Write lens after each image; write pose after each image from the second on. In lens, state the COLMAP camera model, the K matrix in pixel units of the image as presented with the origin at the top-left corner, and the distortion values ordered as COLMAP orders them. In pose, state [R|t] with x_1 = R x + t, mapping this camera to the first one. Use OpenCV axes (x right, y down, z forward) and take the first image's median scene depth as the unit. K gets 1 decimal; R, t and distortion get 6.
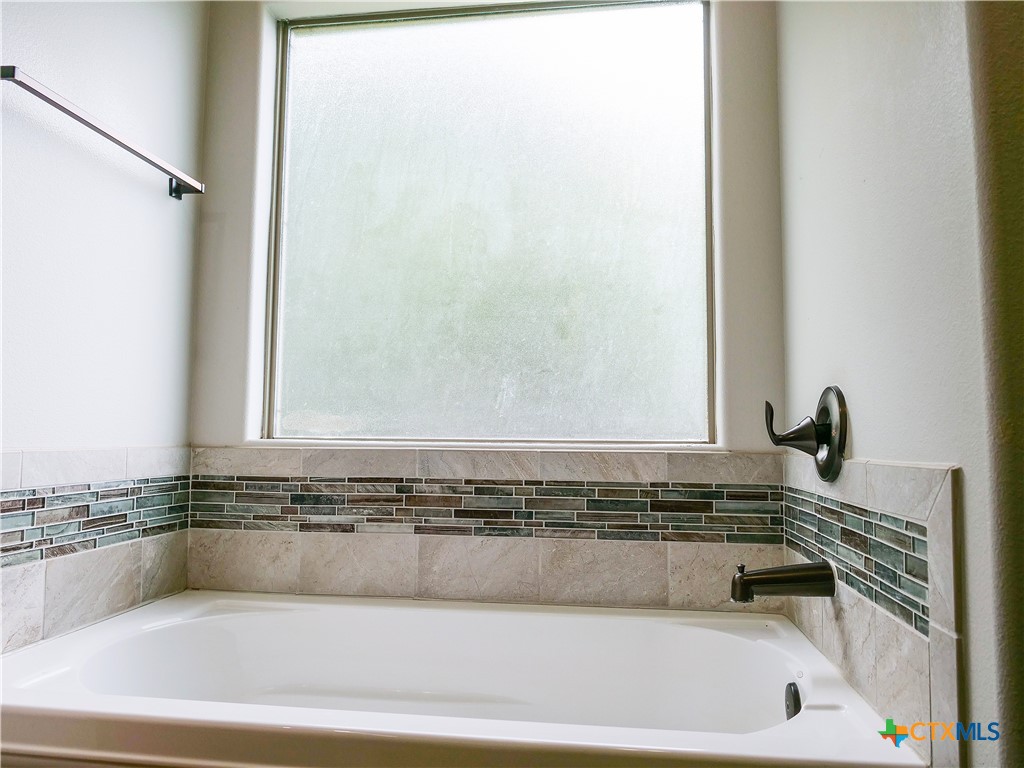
lens RADIAL K [[732.5, 0, 513.0], [0, 732.5, 384.5], [0, 0, 1]] dist [-0.023343, 0.004699]
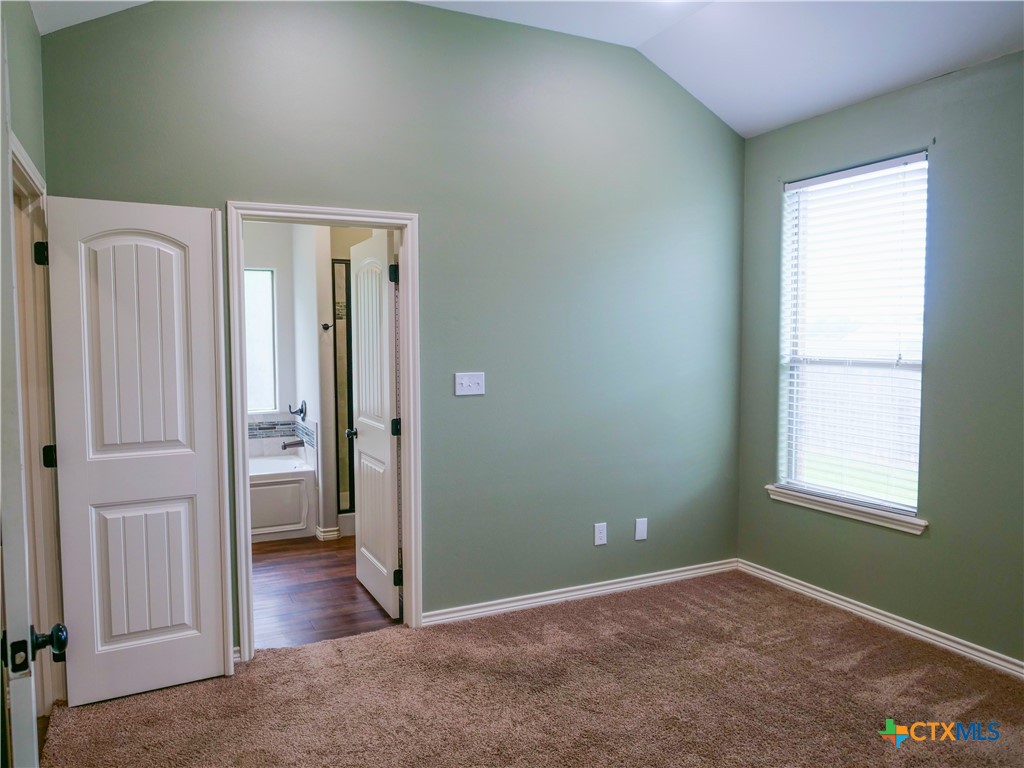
lens RADIAL K [[732.5, 0, 510.5], [0, 732.5, 382.5], [0, 0, 1]] dist [-0.023343, 0.004699]
pose [[0.825541, -0.046304, 0.562439, -0.928334], [-0.030639, 0.991481, 0.126597, -0.641395], [-0.563509, -0.121743, 0.817090, -3.023816]]
